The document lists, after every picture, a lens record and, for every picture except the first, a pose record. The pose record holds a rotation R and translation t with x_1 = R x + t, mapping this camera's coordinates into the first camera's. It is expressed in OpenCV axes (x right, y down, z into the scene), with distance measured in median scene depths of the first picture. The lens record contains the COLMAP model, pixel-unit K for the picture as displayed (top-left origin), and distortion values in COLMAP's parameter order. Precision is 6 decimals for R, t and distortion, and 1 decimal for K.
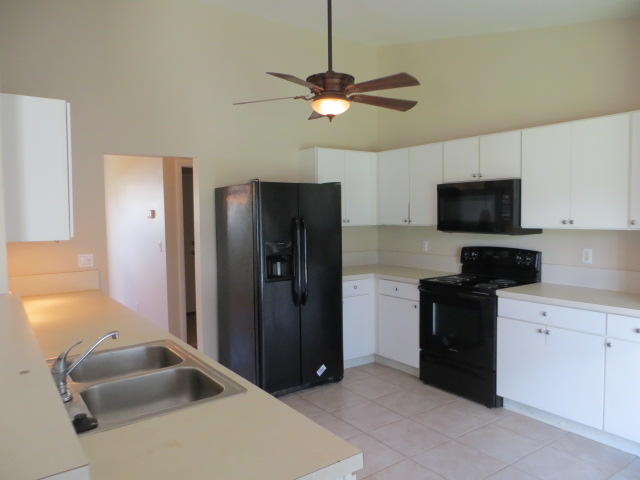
lens RADIAL K [[480.7, 0, 316.5], [0, 480.7, 237.7], [0, 0, 1]] dist [-0.021528, -0.004004]
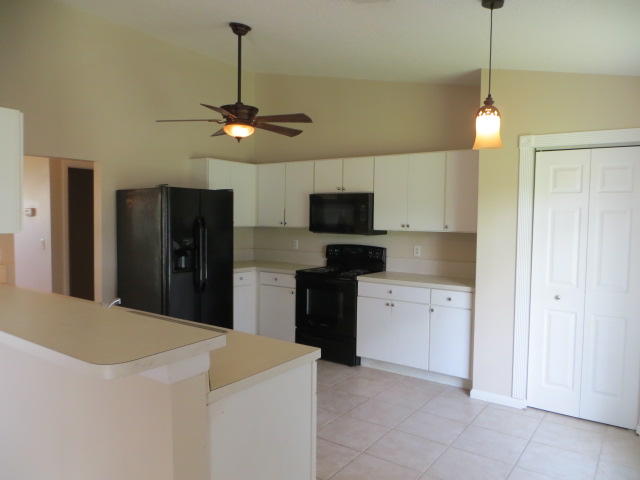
lens RADIAL K [[480.7, 0, 322.0], [0, 480.7, 241.6], [0, 0, 1]] dist [-0.021528, -0.004004]
pose [[0.941951, 0.005482, 0.335704, -0.155707], [-0.005801, 0.999983, -0.000055, 0.013407], [-0.335699, -0.001896, 0.941967, -0.212811]]
